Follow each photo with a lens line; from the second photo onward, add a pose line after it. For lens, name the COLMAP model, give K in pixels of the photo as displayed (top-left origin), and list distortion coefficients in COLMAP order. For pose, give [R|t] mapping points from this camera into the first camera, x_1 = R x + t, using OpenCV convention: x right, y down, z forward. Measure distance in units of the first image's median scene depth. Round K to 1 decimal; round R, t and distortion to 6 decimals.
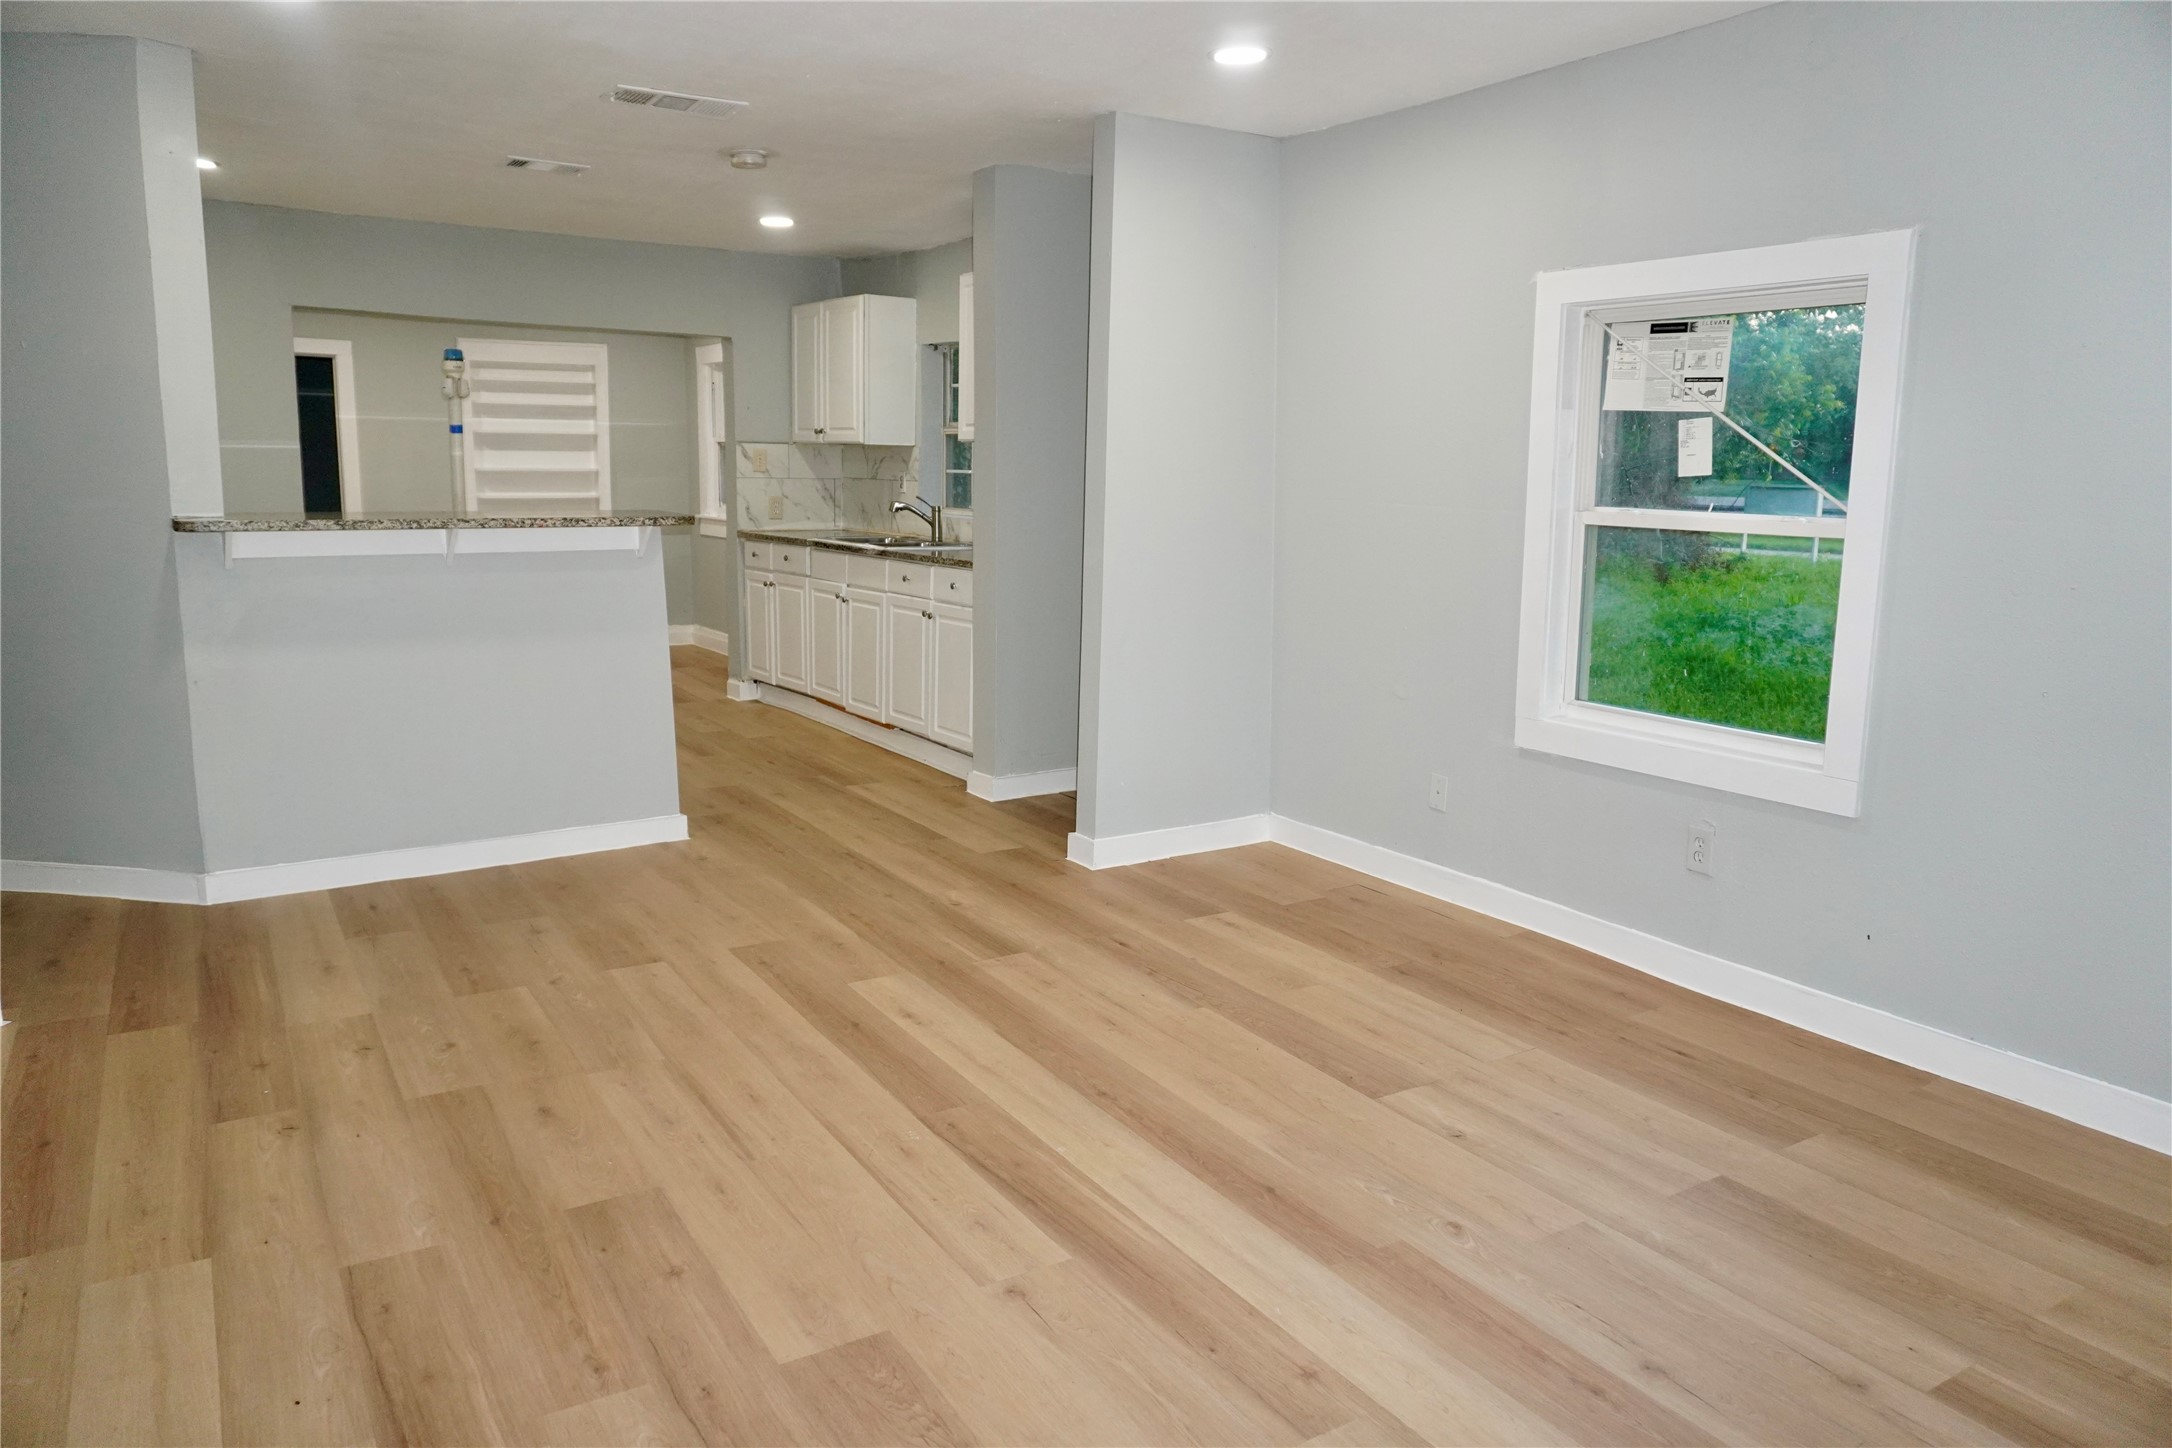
lens RADIAL K [[1433.3, 0, 1102.2], [0, 1433.3, 725.5], [0, 0, 1]] dist [-0.075488, 0.042004]
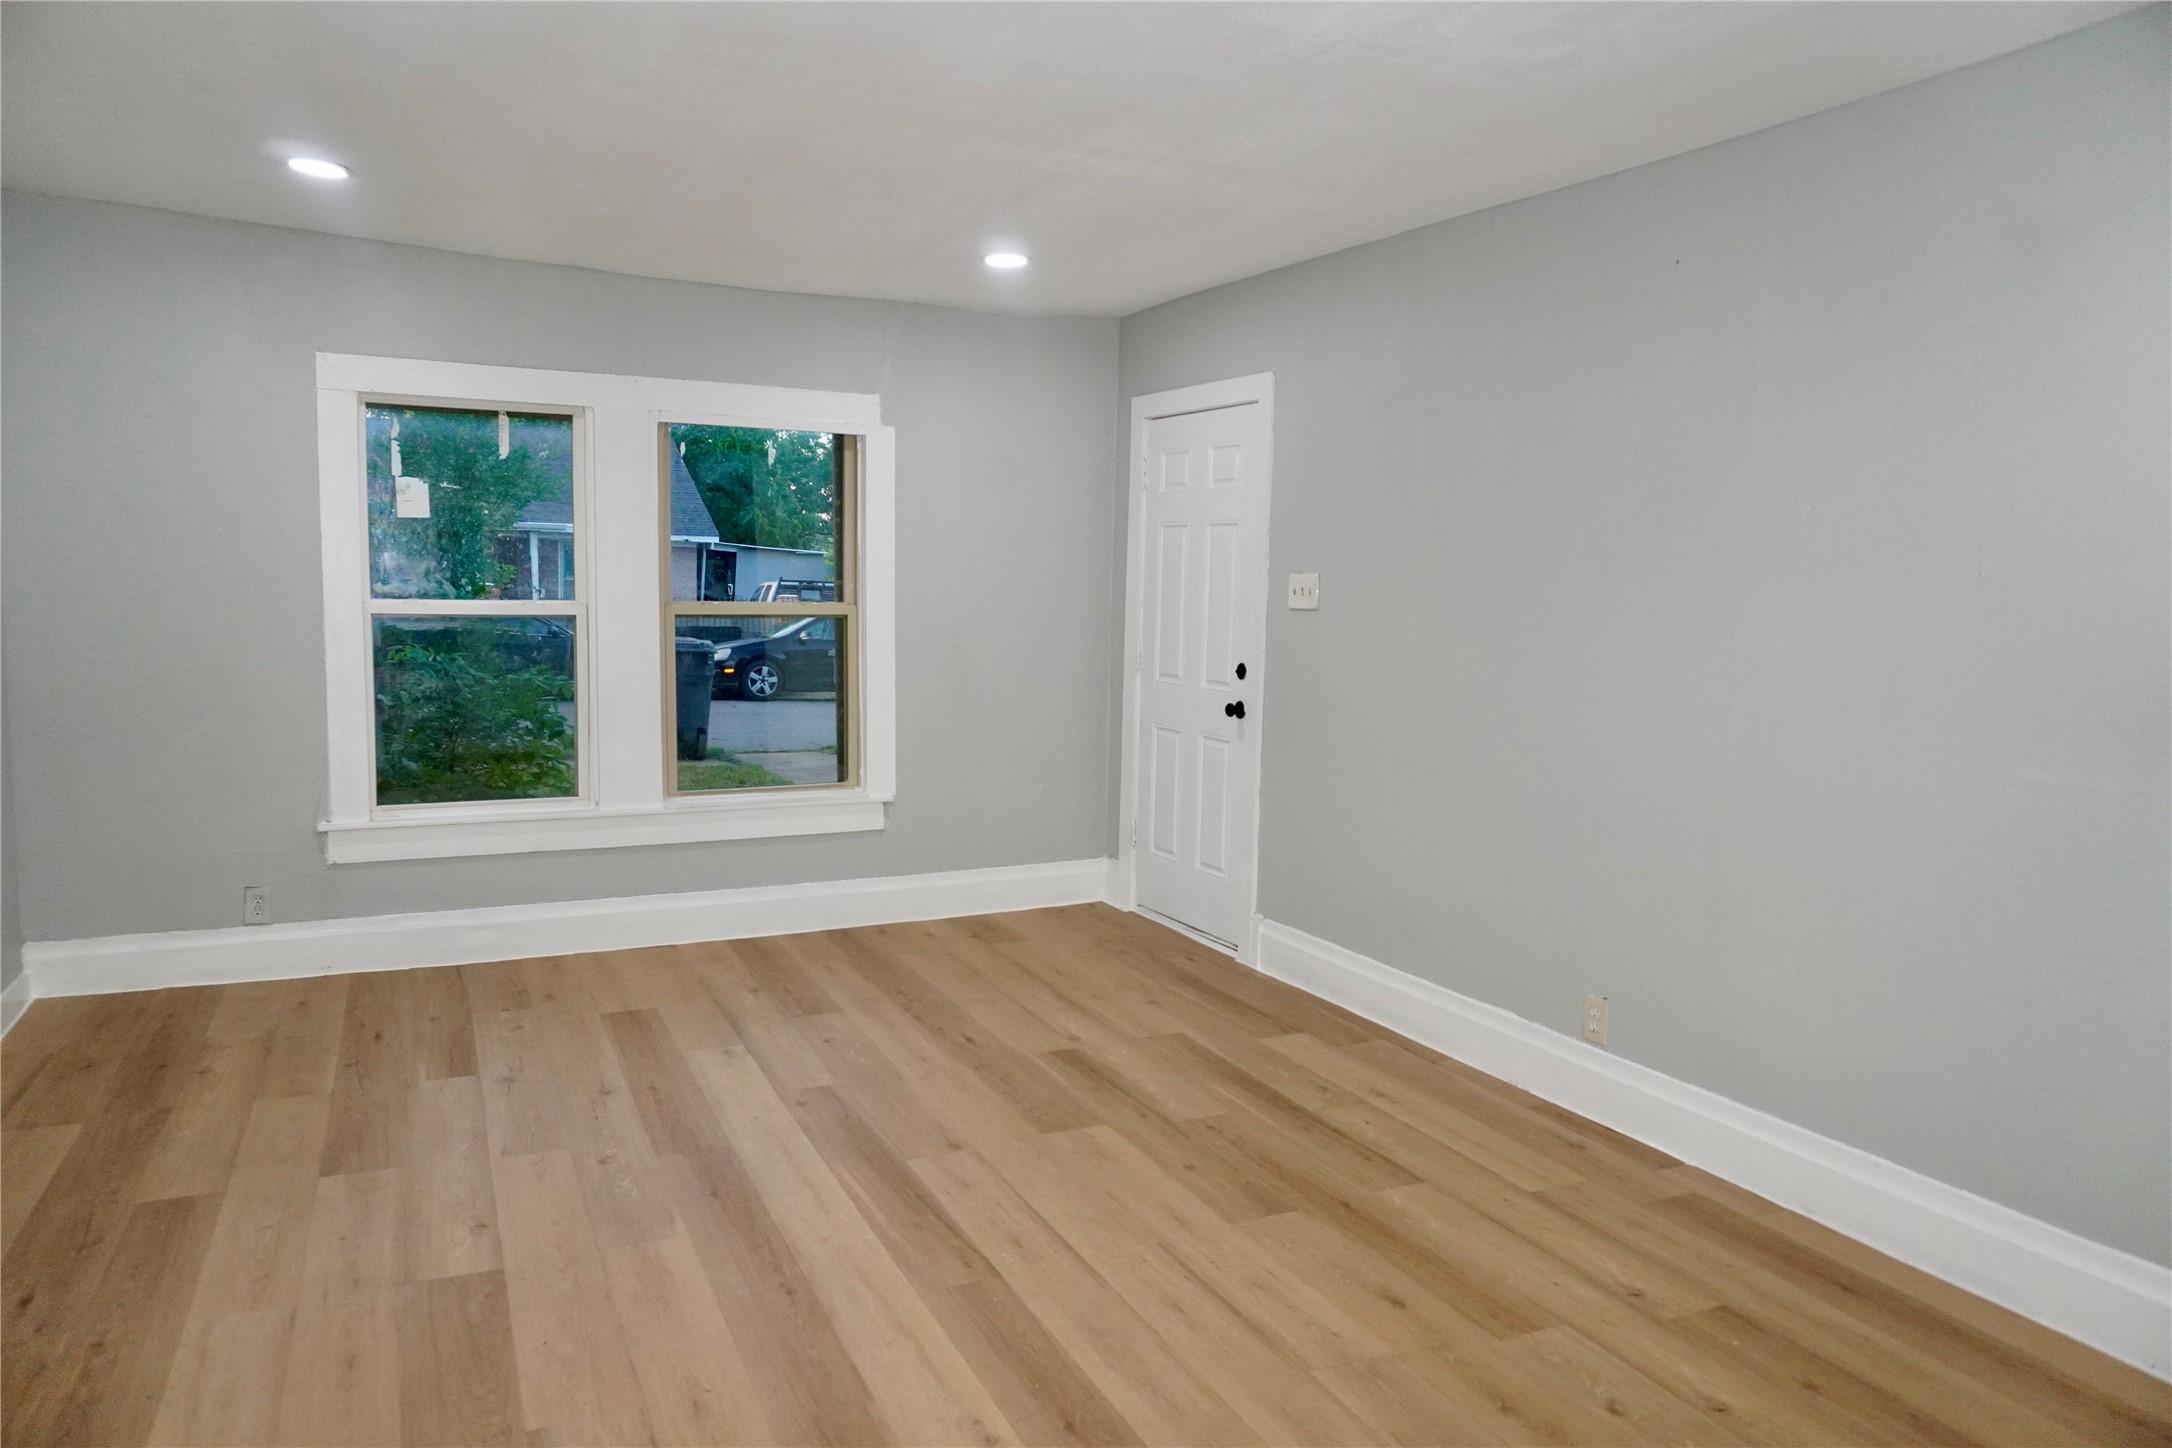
lens RADIAL K [[1433.3, 0, 1102.2], [0, 1433.3, 725.5], [0, 0, 1]] dist [-0.075488, 0.042004]
pose [[-0.990741, -0.061127, 0.121228, -0.297509], [-0.025618, 0.961038, 0.275226, -0.352184], [-0.133328, 0.269572, -0.953706, 1.846477]]
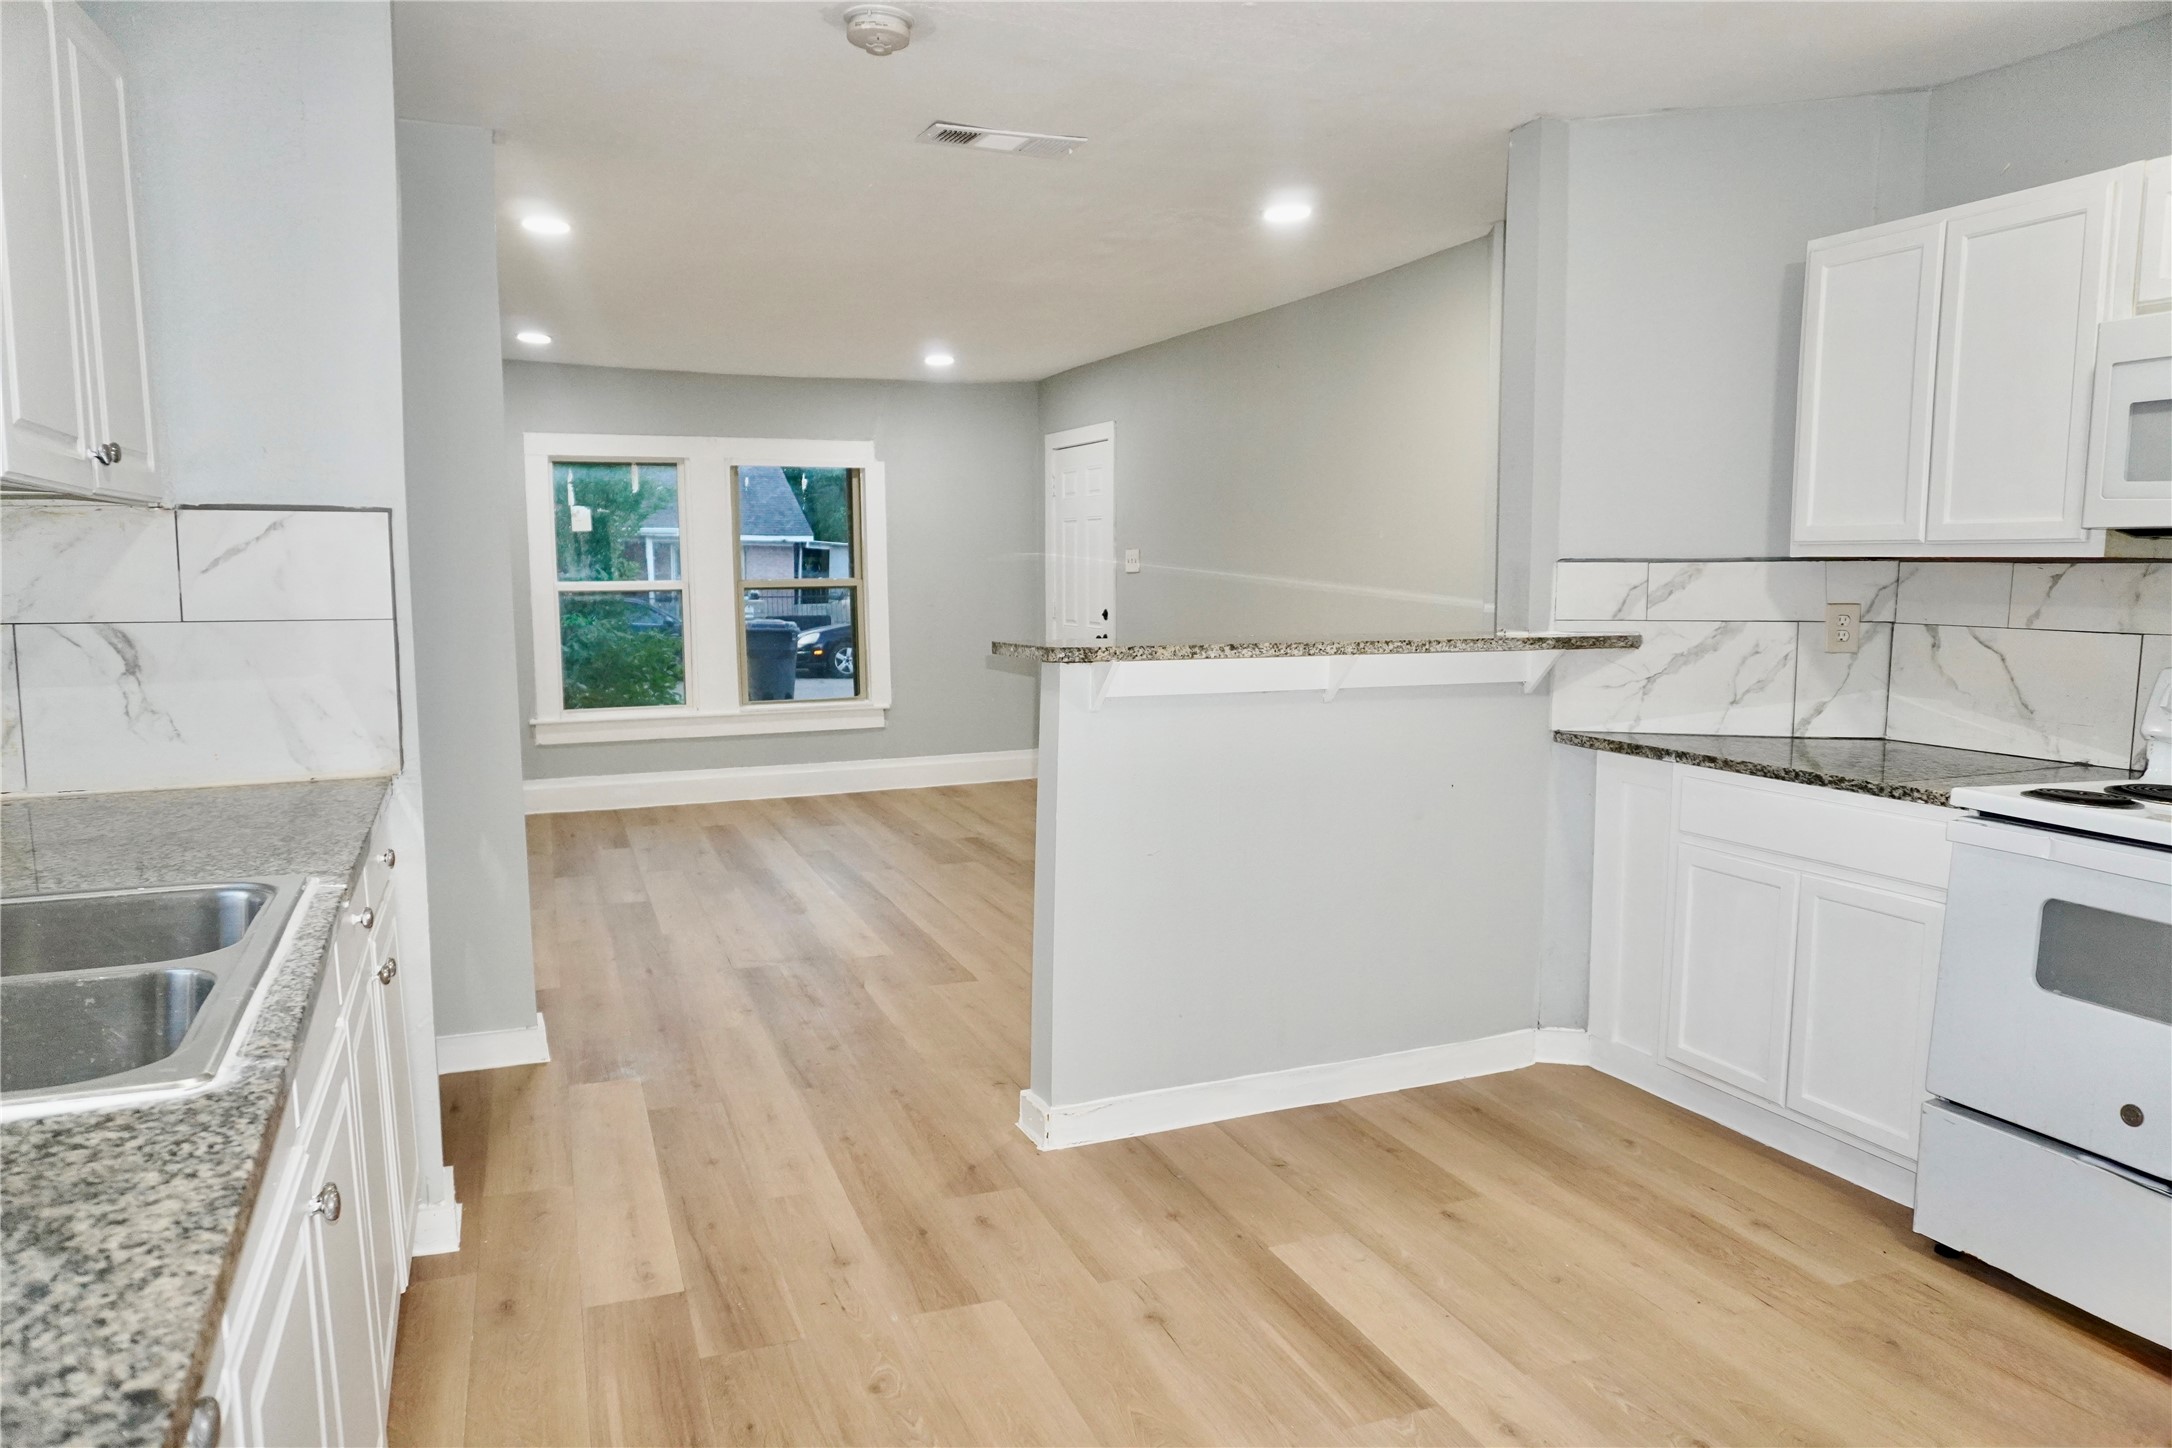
lens RADIAL K [[1433.3, 0, 1102.2], [0, 1433.3, 725.5], [0, 0, 1]] dist [-0.075488, 0.042004]
pose [[-0.980115, -0.041968, 0.193940, -0.790549], [0.014884, 0.959075, 0.282760, -0.504976], [-0.197870, 0.280024, -0.939380, 2.754983]]
